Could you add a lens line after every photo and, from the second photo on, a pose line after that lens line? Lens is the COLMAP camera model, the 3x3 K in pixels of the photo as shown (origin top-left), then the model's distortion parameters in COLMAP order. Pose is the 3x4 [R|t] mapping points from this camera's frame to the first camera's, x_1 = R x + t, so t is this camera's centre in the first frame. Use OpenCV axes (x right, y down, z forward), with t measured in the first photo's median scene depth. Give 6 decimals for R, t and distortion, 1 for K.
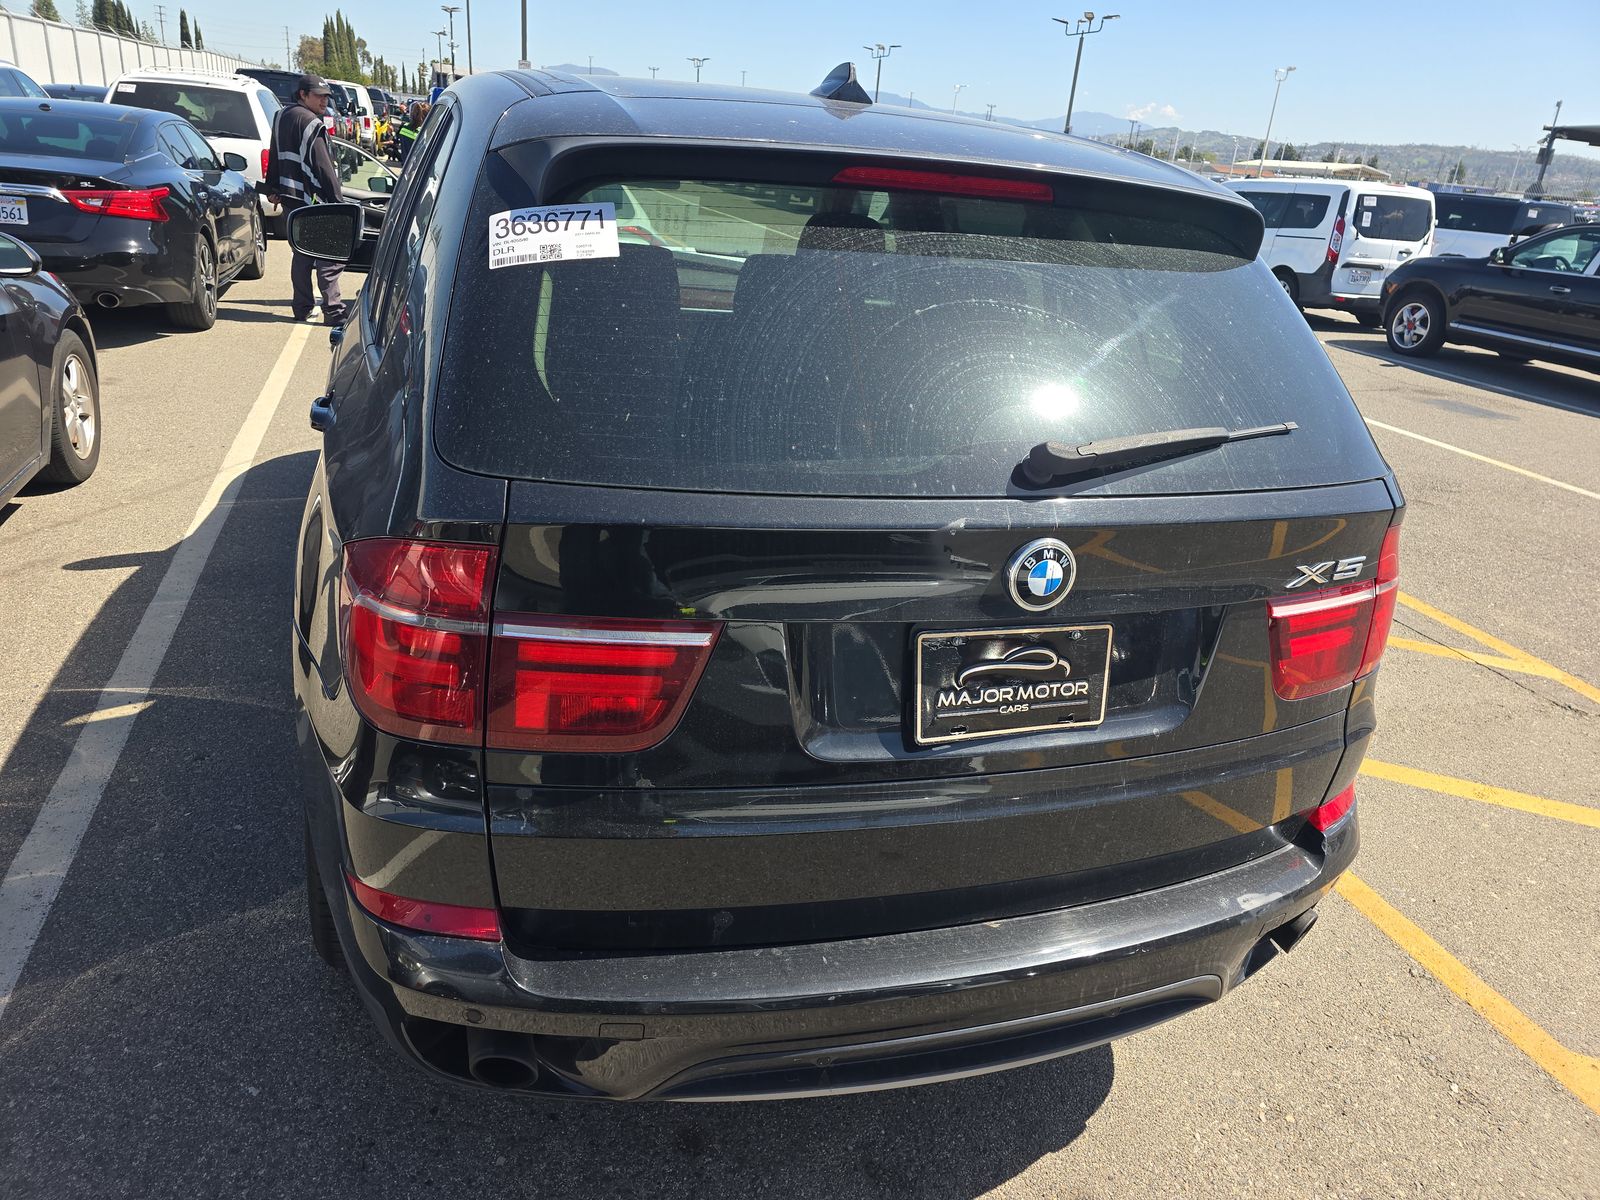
lens RADIAL K [[1150.5, 0, 799.5], [0, 1150.5, 599.1], [0, 0, 1]] dist [0.058965, -0.060366]
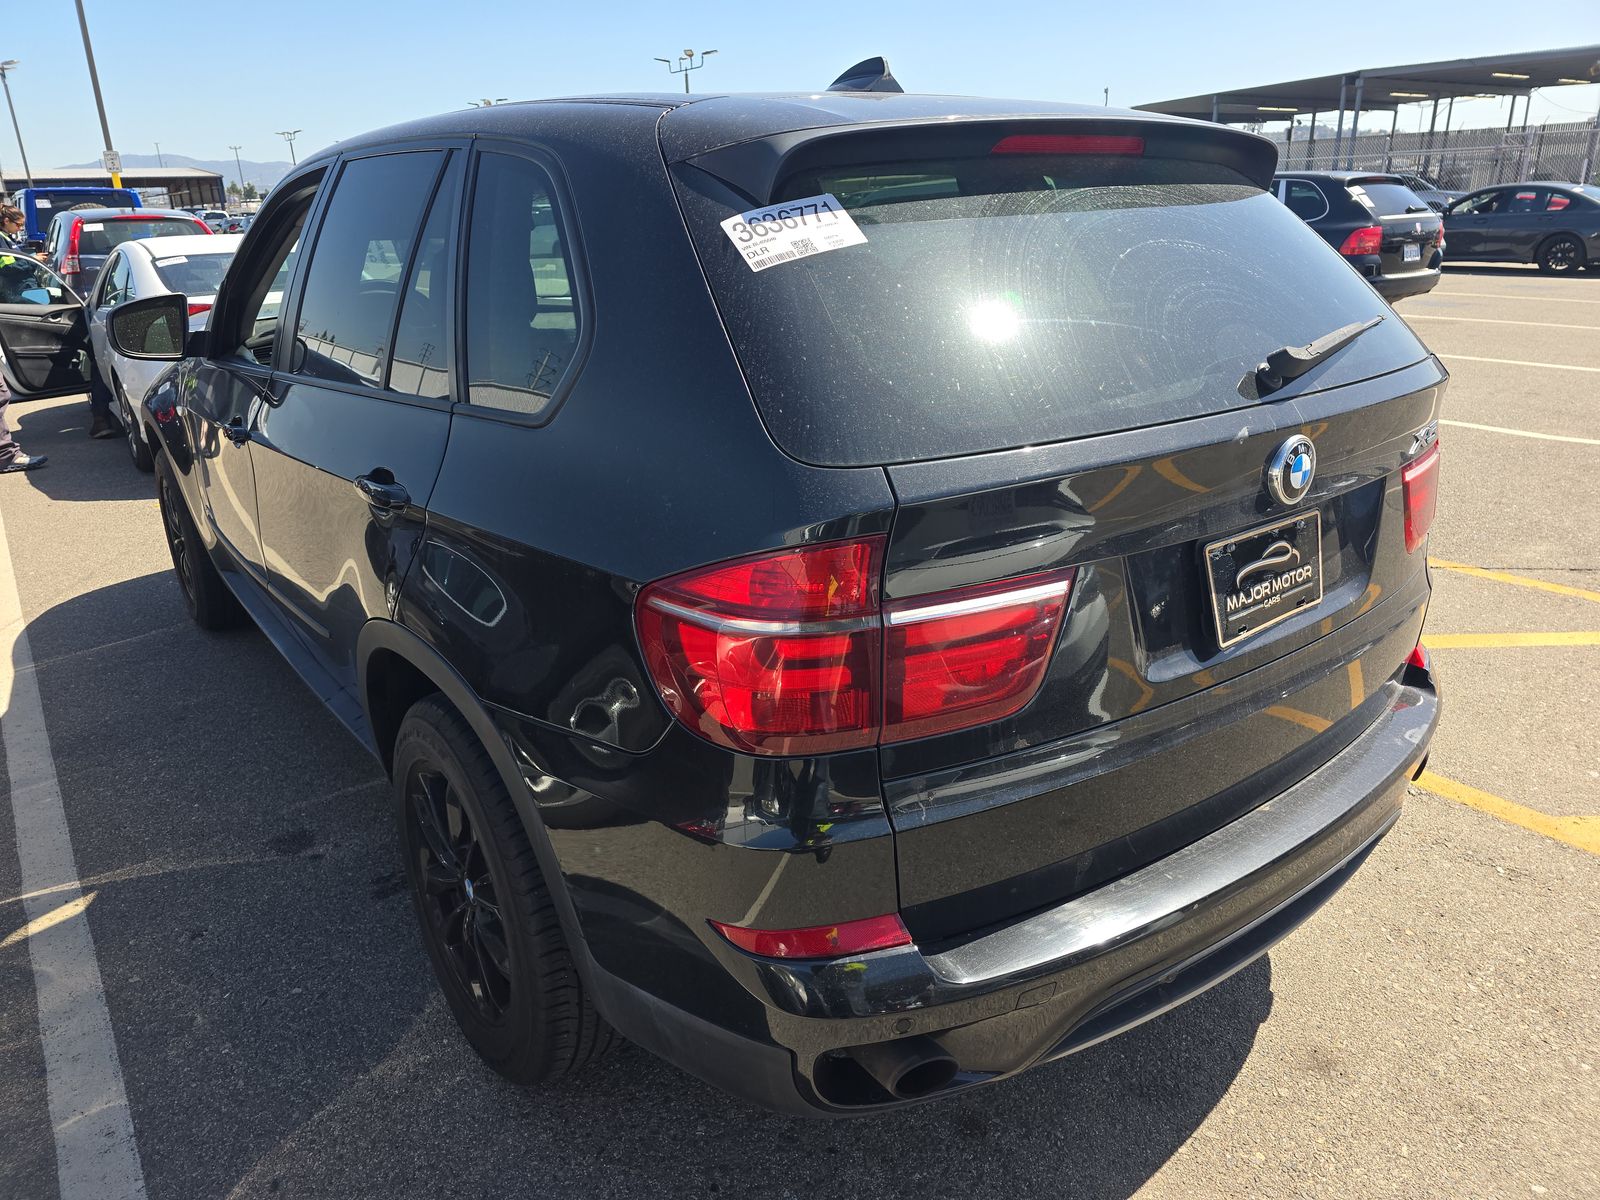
lens RADIAL K [[1150.5, 0, 786.9], [0, 1150.5, 601.0], [0, 0, 1]] dist [0.058965, -0.060366]
pose [[0.935398, -0.216864, 0.279286, -0.530307], [0.226424, 0.974027, -0.002023, -0.006126], [-0.271593, 0.065129, 0.960206, 0.070353]]
